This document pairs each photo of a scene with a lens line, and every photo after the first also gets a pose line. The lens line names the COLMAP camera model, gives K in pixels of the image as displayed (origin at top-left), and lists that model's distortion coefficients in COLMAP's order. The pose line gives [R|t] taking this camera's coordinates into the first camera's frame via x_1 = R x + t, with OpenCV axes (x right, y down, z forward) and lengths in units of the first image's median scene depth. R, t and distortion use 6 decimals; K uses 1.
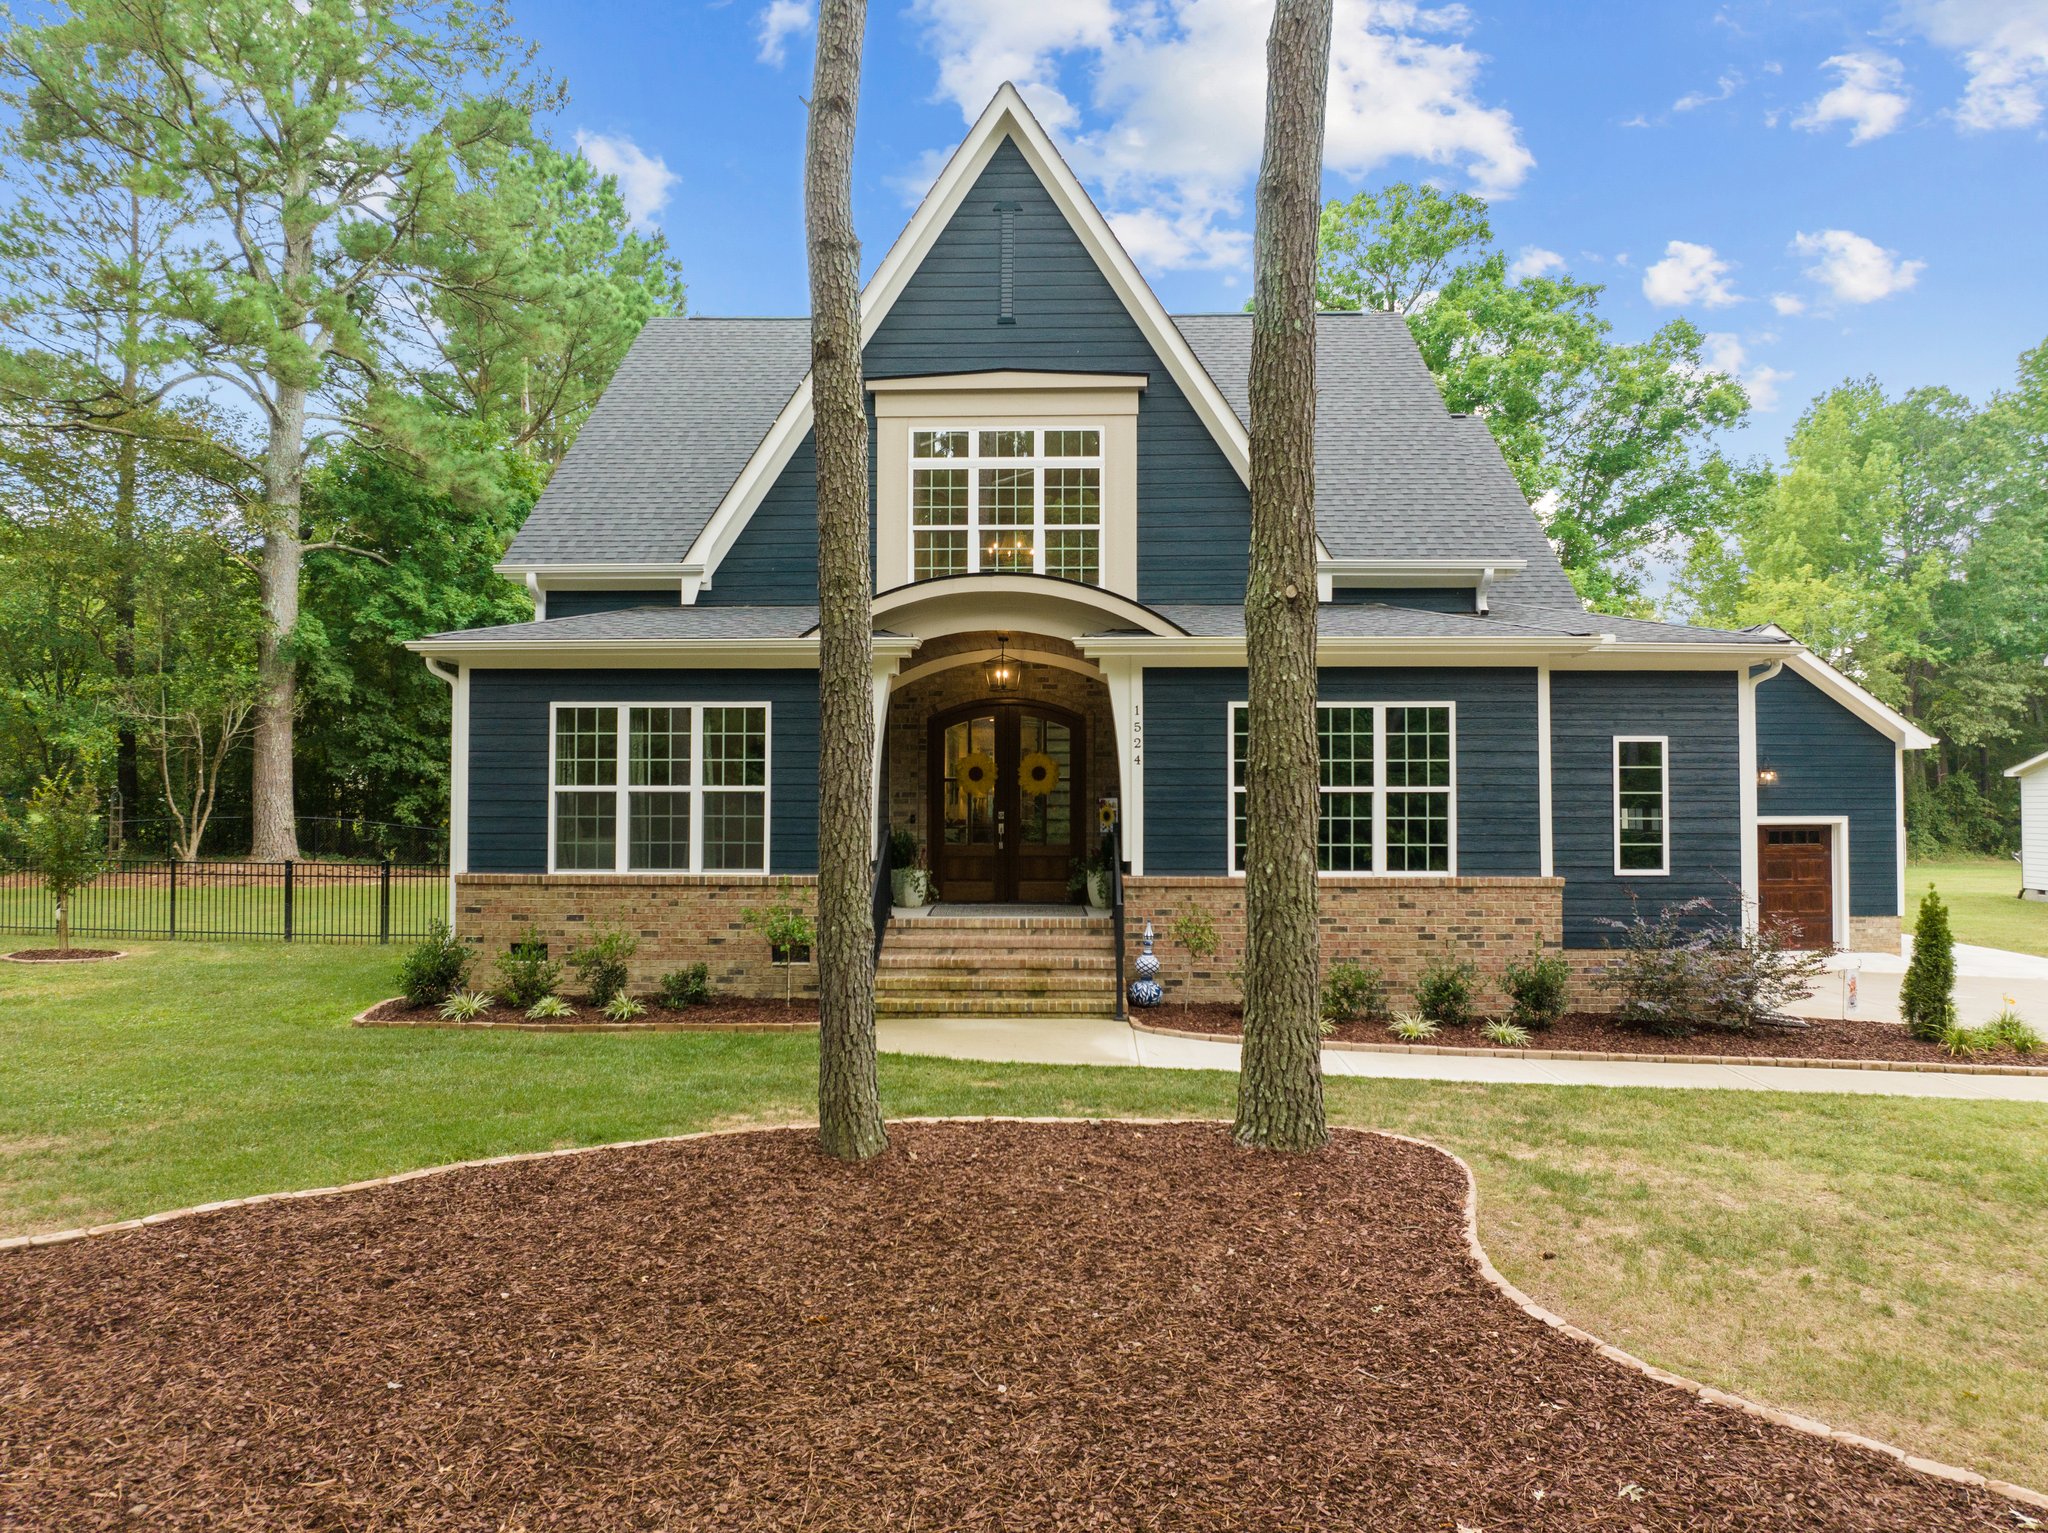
lens RADIAL K [[1431.8, 0, 1021.0], [0, 1431.8, 763.7], [0, 0, 1]] dist [-0.038505, 0.003728]
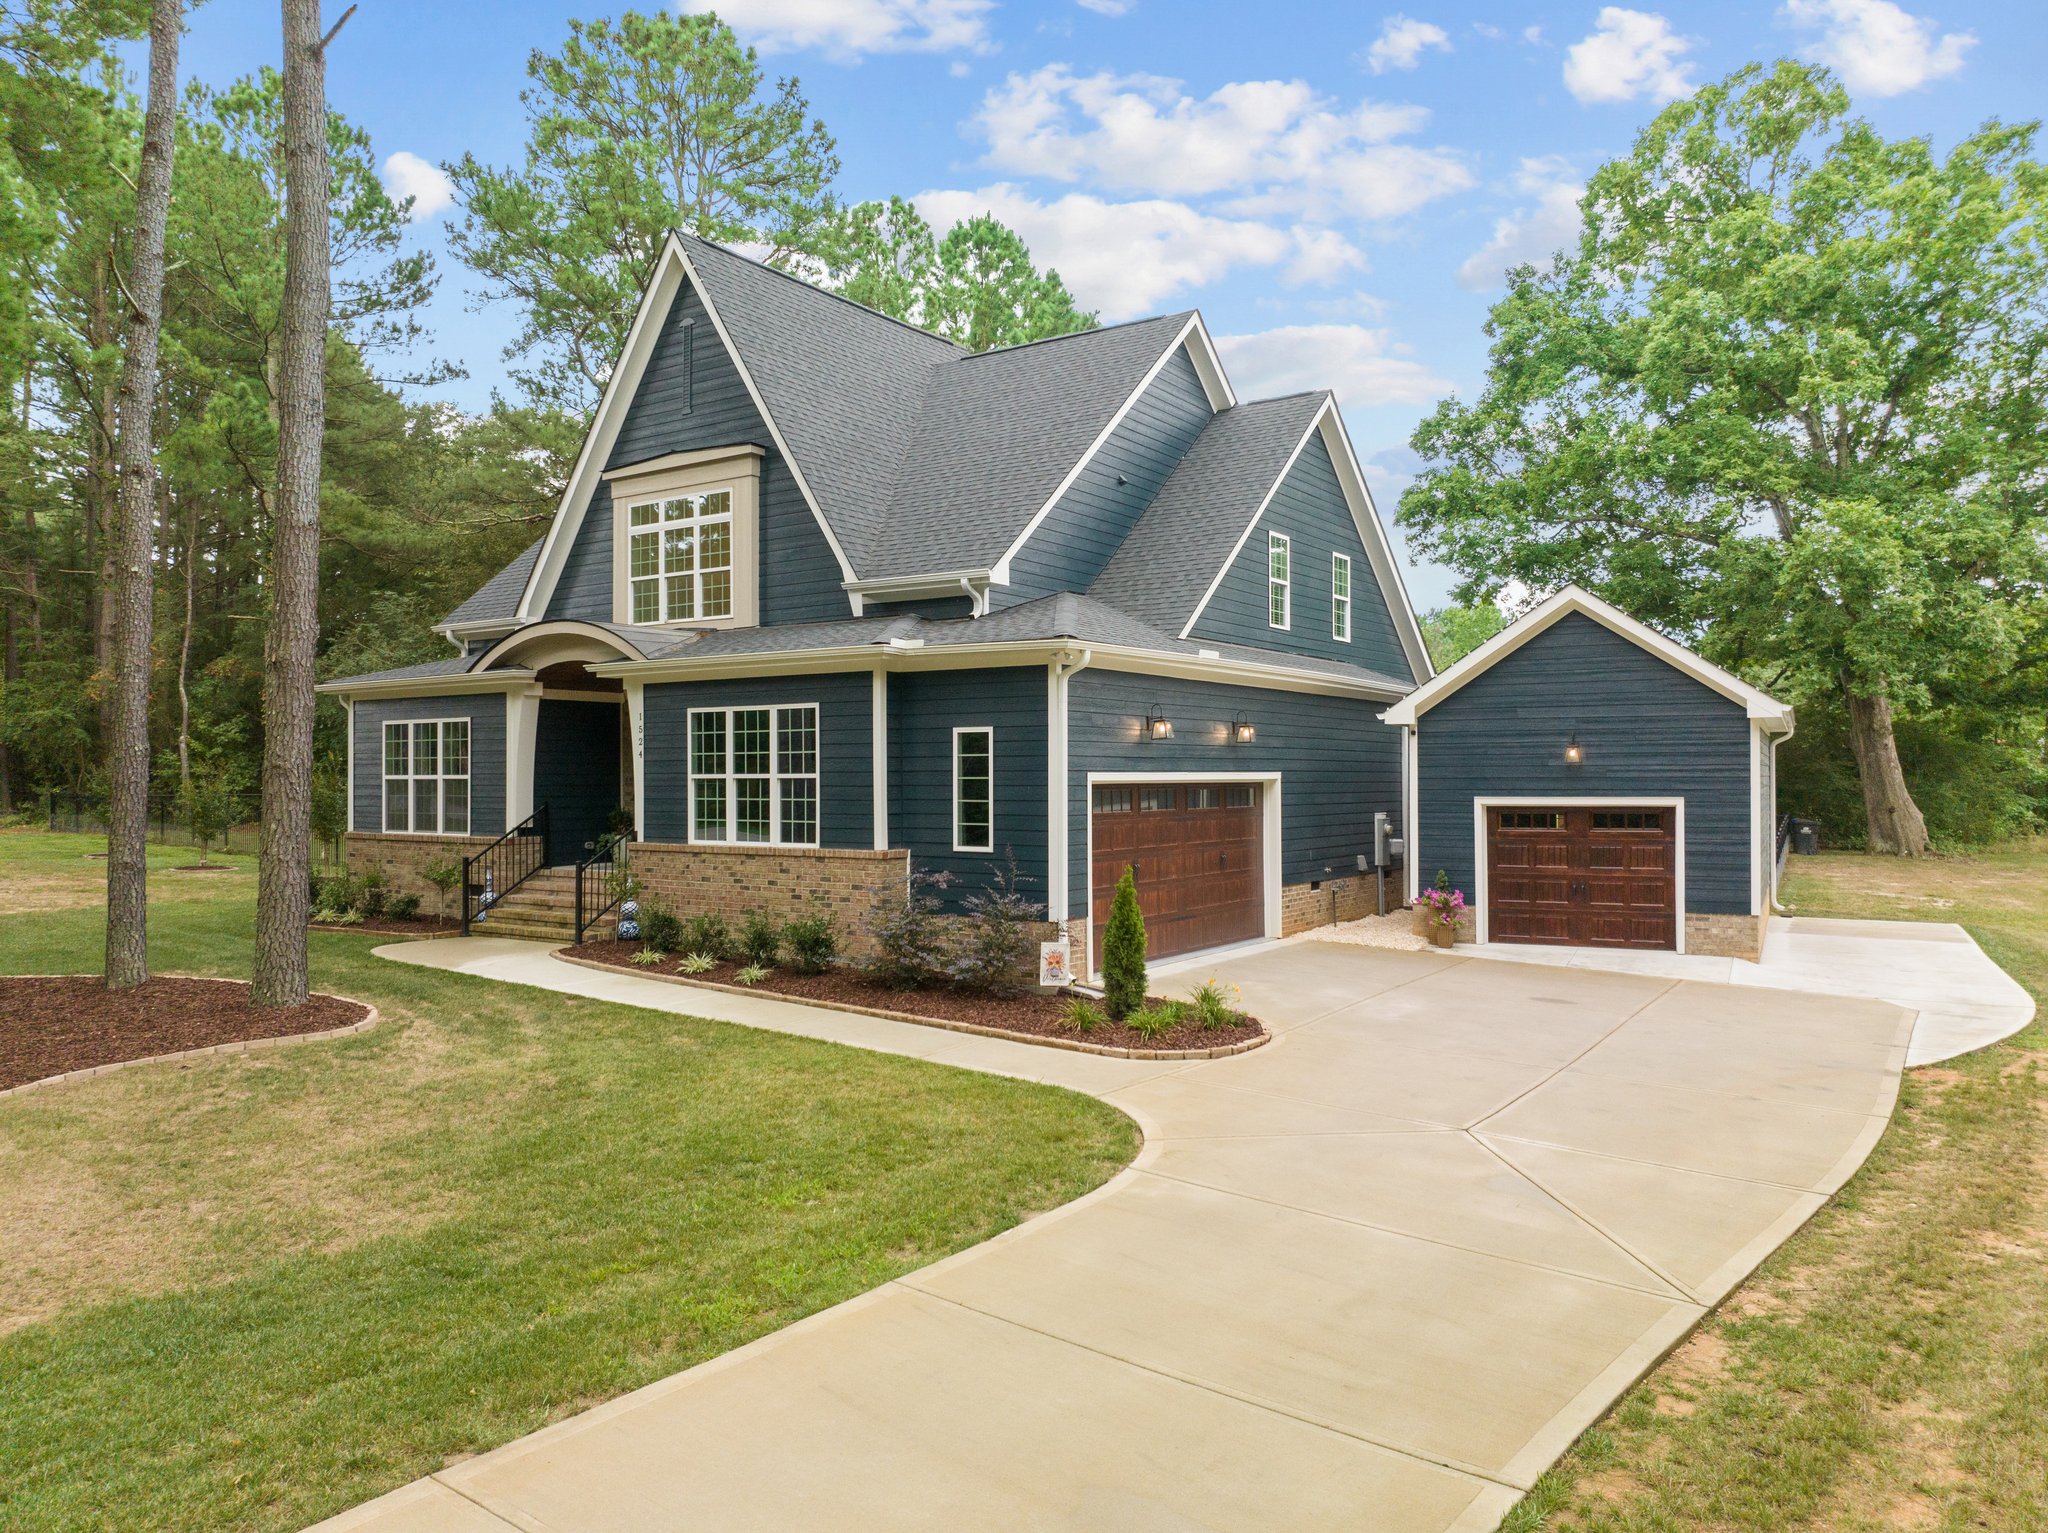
lens RADIAL K [[1448.9, 0, 1024.0], [0, 1448.9, 766.5], [0, 0, 1]] dist [-0.040395, 0.009253]
pose [[0.847262, -0.007499, -0.531123, 1.076503], [0.019222, 0.999678, 0.016549, -0.006691], [0.530828, -0.024230, 0.847133, 0.055879]]
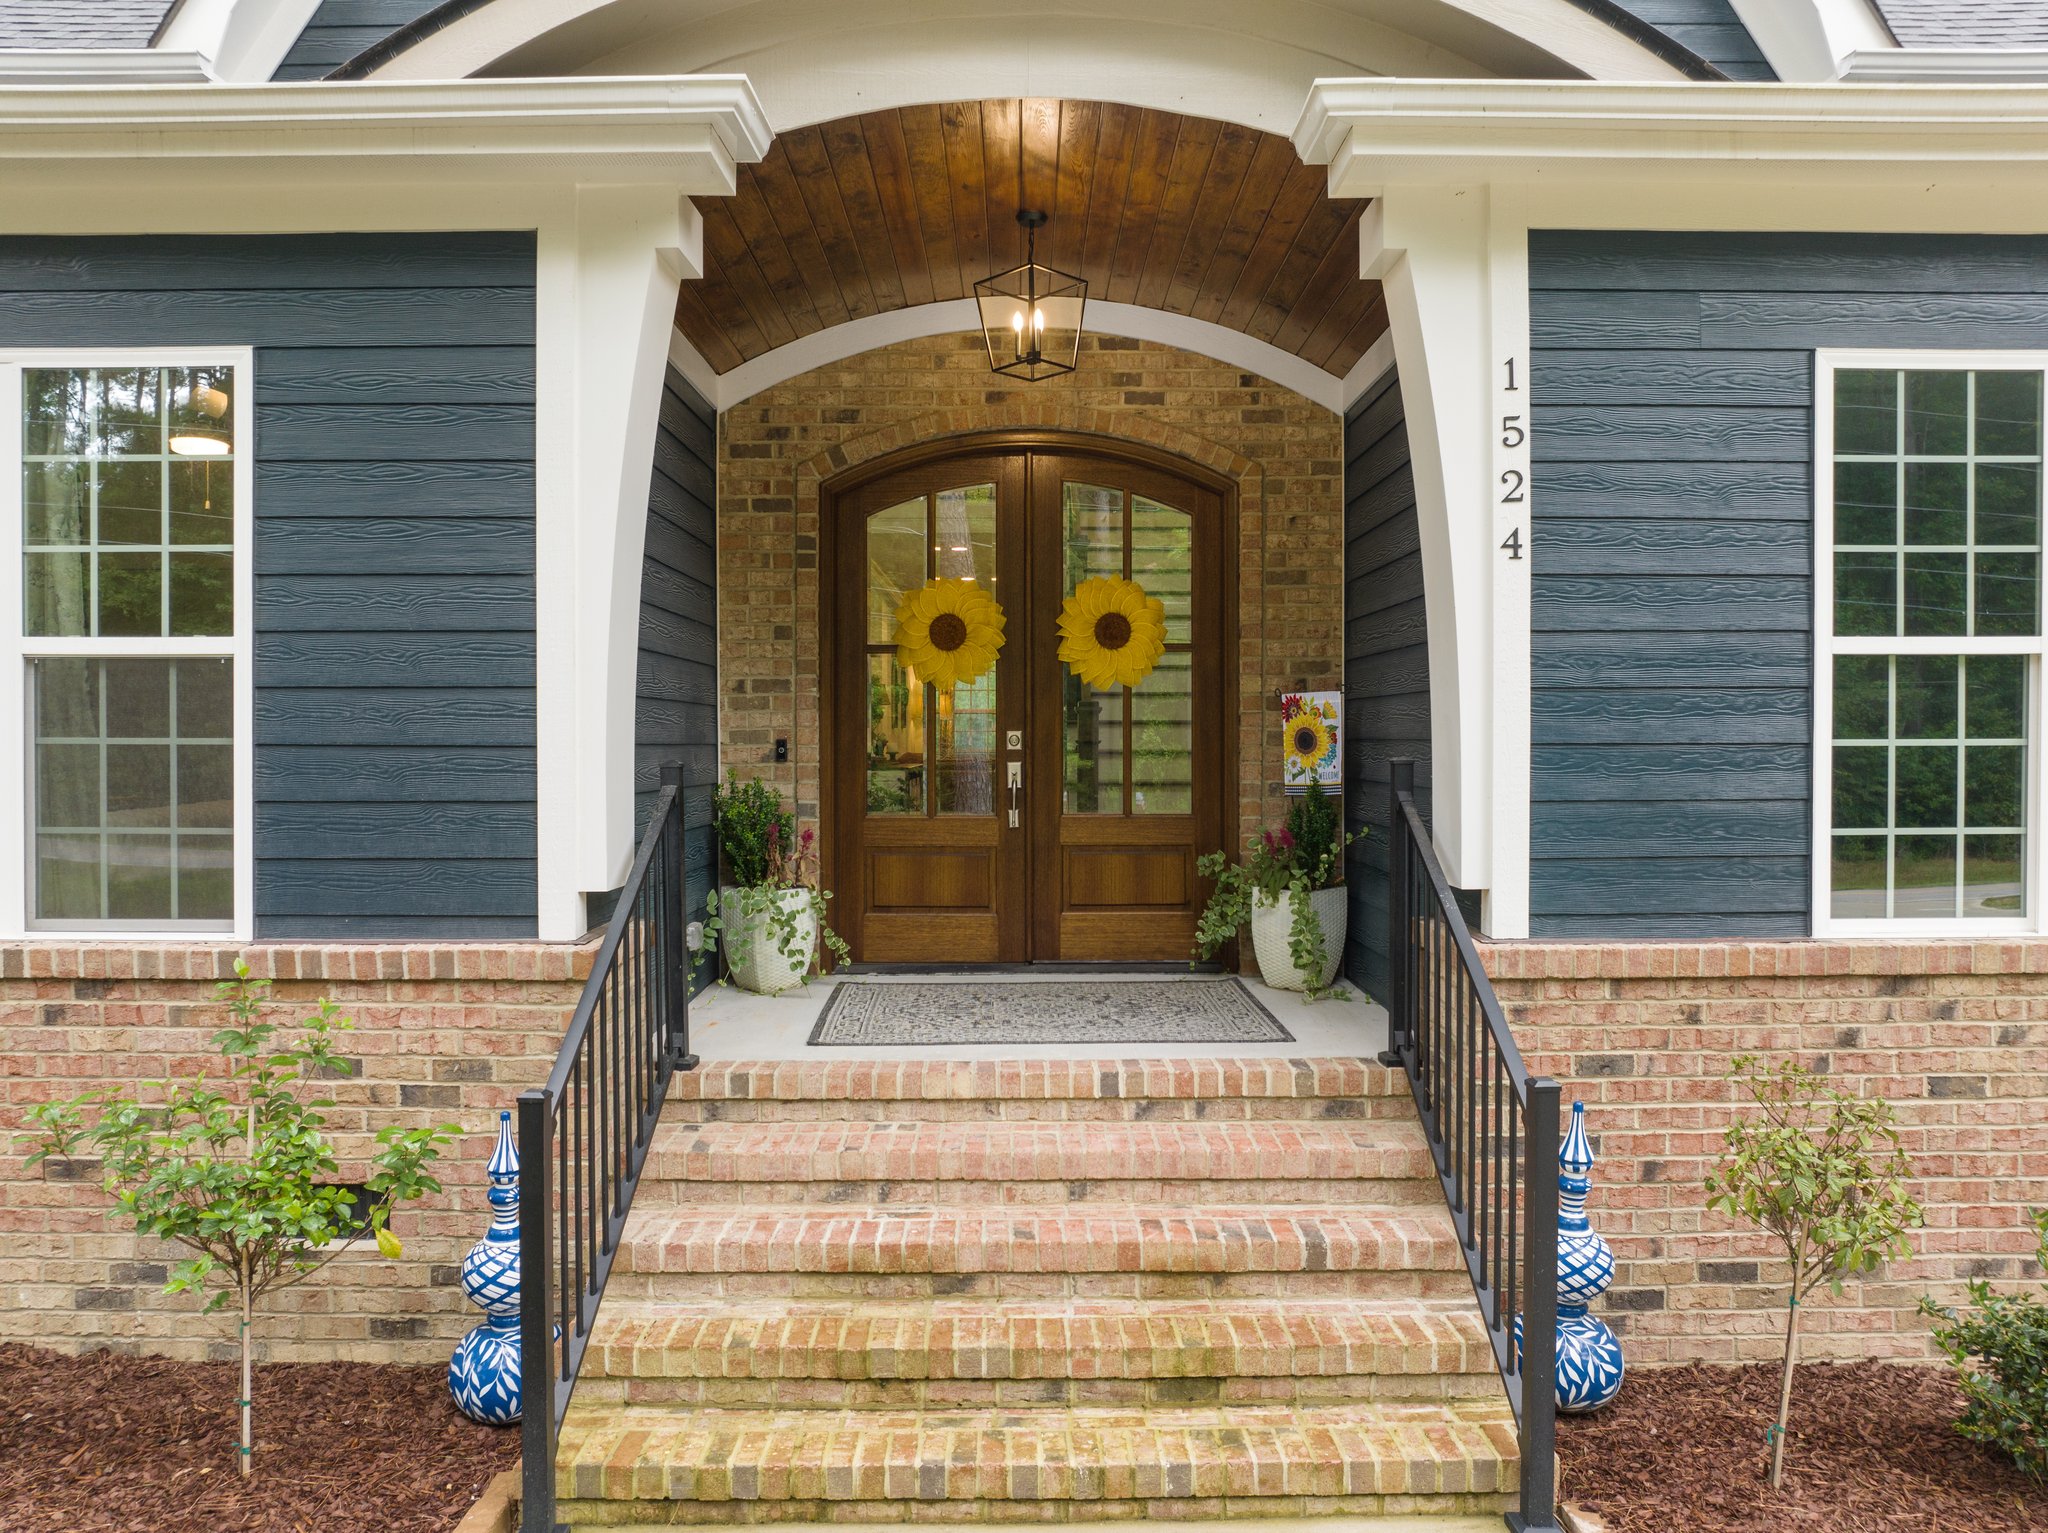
lens RADIAL K [[1431.8, 0, 1021.0], [0, 1431.8, 763.7], [0, 0, 1]] dist [-0.038505, 0.003728]
pose [[0.999430, -0.003064, 0.033618, -0.028497], [0.001588, 0.999037, 0.043848, 0.028949], [-0.033720, -0.043769, 0.998472, 0.701565]]
